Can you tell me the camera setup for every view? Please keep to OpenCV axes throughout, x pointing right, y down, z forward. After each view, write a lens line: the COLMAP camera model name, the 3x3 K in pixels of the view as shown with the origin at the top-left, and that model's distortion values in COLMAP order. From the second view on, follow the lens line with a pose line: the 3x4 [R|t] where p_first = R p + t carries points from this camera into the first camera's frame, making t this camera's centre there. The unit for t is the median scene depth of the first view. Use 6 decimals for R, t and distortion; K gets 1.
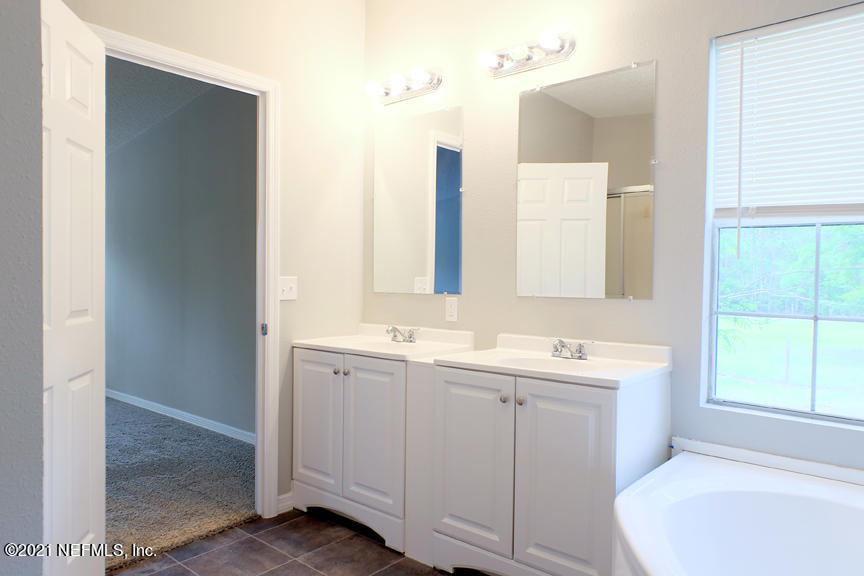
lens RADIAL K [[602.2, 0, 431.8], [0, 602.2, 288.0], [0, 0, 1]] dist [0.020272, -0.000010]
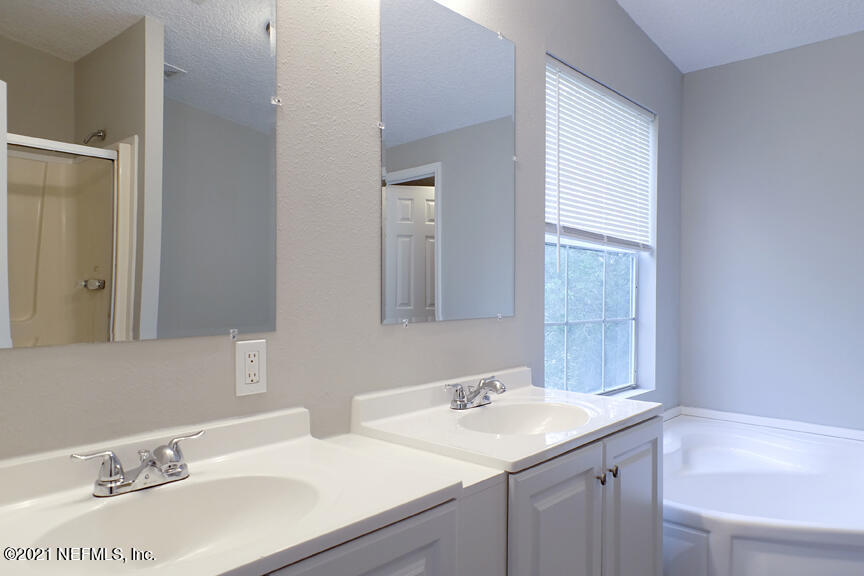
lens RADIAL K [[602.2, 0, 432.0], [0, 602.2, 287.2], [0, 0, 1]] dist [0.020272, -0.000010]
pose [[0.015713, -0.010107, 0.999825, -0.431765], [0.003226, 0.999944, 0.010057, -0.028129], [-0.999871, 0.003067, 0.015745, 0.936392]]
